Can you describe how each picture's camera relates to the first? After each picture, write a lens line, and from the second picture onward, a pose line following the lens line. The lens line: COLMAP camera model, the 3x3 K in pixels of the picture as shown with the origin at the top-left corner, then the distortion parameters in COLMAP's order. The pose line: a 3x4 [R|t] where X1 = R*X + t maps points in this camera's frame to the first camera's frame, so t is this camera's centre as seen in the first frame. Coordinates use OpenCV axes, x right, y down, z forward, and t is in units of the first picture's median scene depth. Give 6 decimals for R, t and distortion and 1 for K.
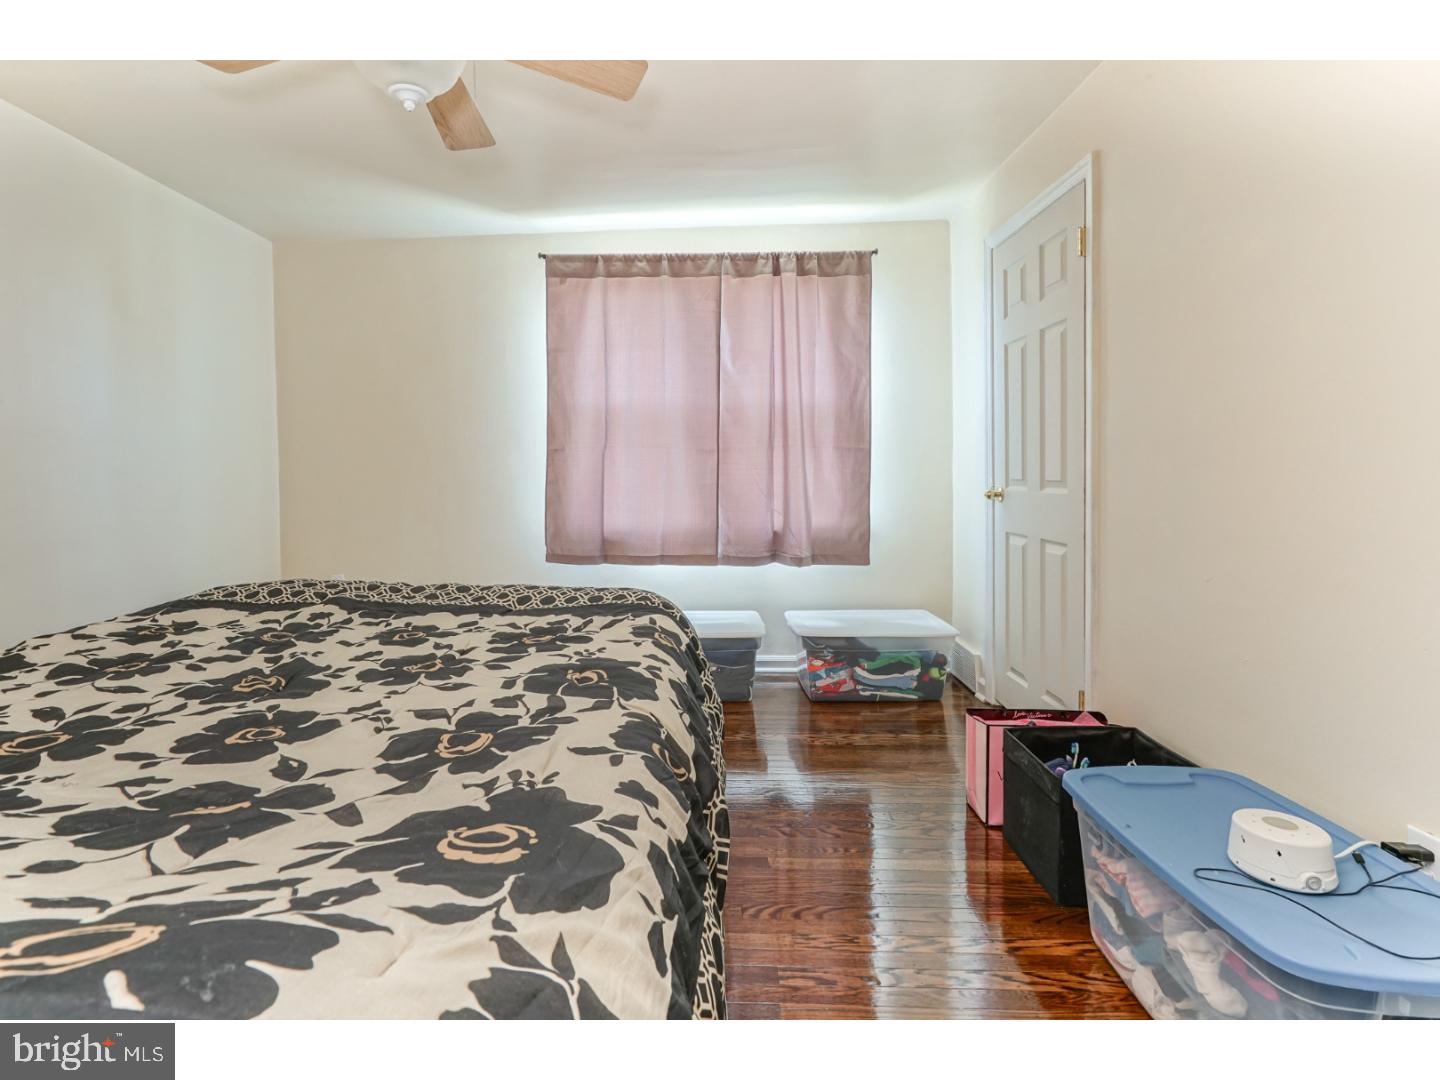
lens RADIAL K [[690.1, 0, 718.1], [0, 690.1, 507.9], [0, 0, 1]] dist [-0.002625, 0.001199]
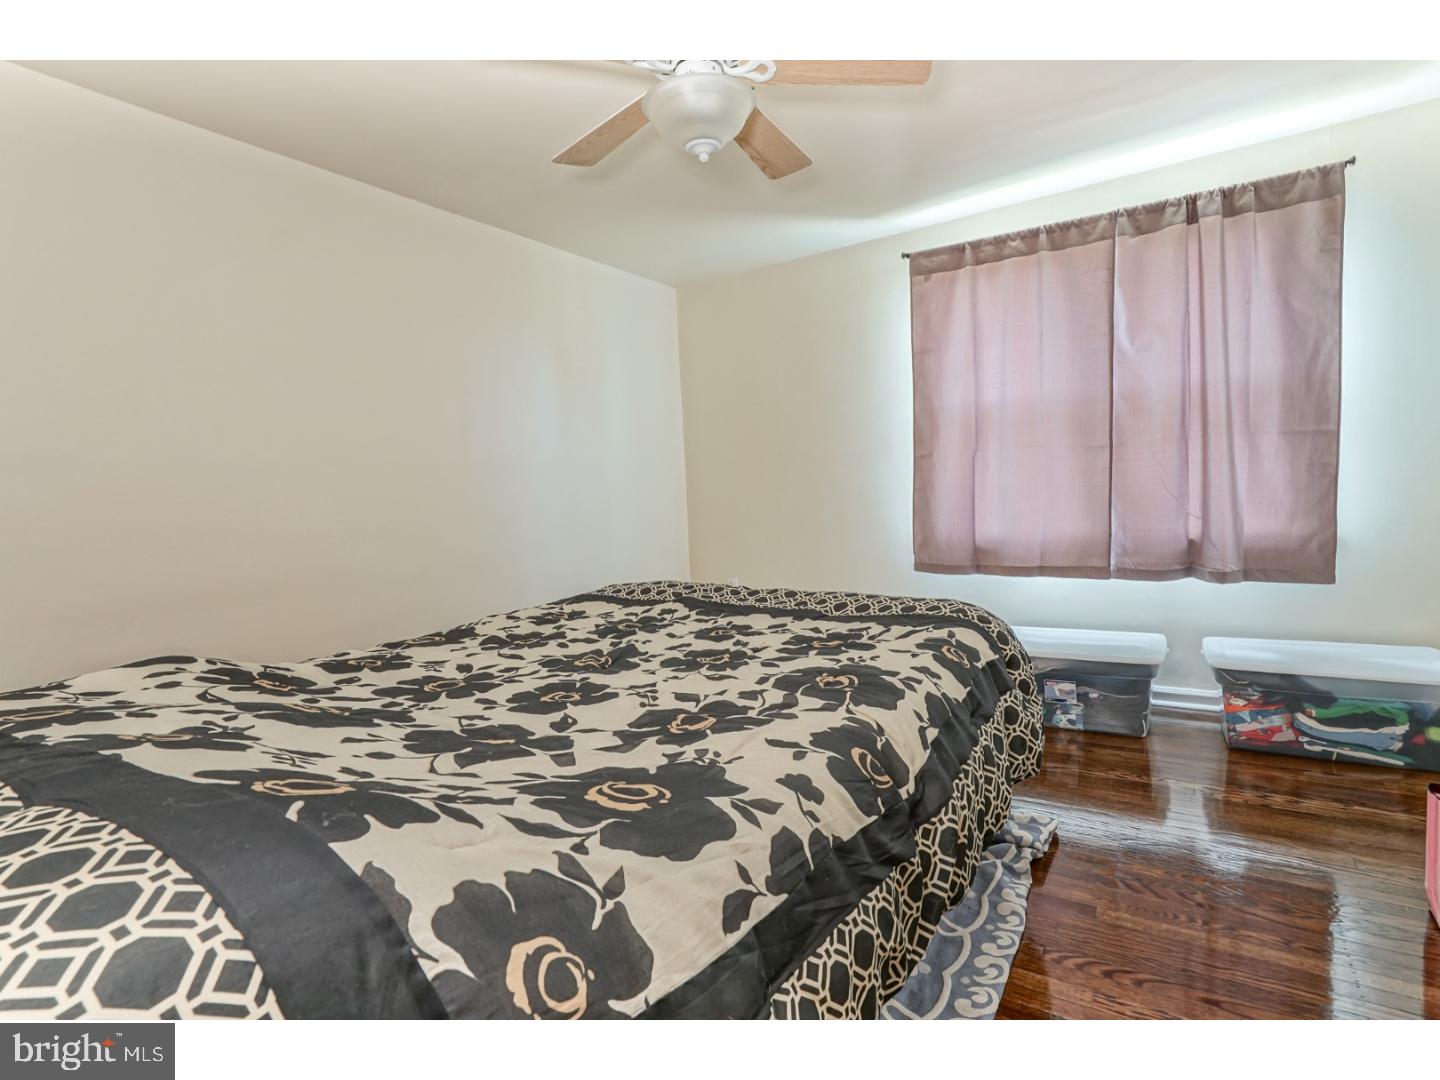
lens RADIAL K [[693.2, 0, 714.3], [0, 693.2, 552.3], [0, 0, 1]] dist [-0.002443, 0.001032]
pose [[0.870962, 0.008439, -0.491278, 0.137880], [0.017074, 0.998729, 0.047424, -0.002278], [0.491054, -0.049693, 0.869711, 0.004834]]
